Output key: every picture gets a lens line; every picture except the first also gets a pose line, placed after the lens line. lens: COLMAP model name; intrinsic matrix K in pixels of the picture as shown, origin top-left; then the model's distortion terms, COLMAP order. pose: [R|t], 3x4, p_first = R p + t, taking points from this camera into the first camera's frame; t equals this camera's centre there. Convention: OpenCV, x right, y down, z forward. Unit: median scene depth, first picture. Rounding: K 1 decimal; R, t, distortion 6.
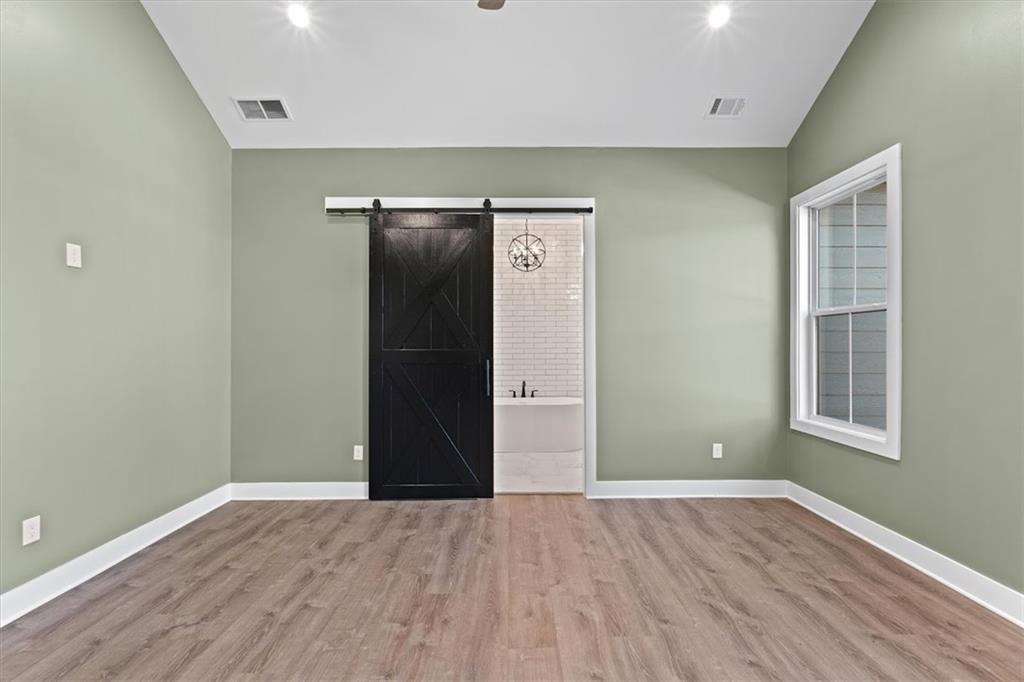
lens RADIAL K [[444.0, 0, 511.7], [0, 444.0, 348.9], [0, 0, 1]] dist [-0.005440, 0.001006]
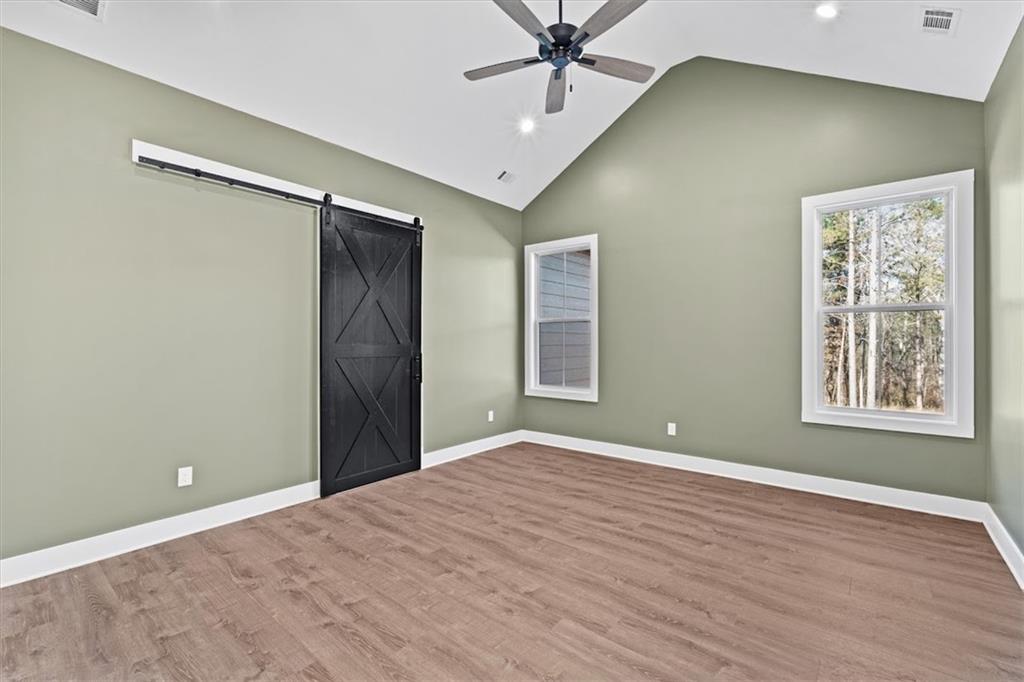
lens RADIAL K [[444.0, 0, 508.7], [0, 444.0, 336.8], [0, 0, 1]] dist [-0.005440, 0.001006]
pose [[0.642403, 0.009484, 0.766308, -0.733701], [0.007250, 0.999803, -0.018452, 0.008163], [-0.766333, 0.017410, 0.642208, 0.068224]]
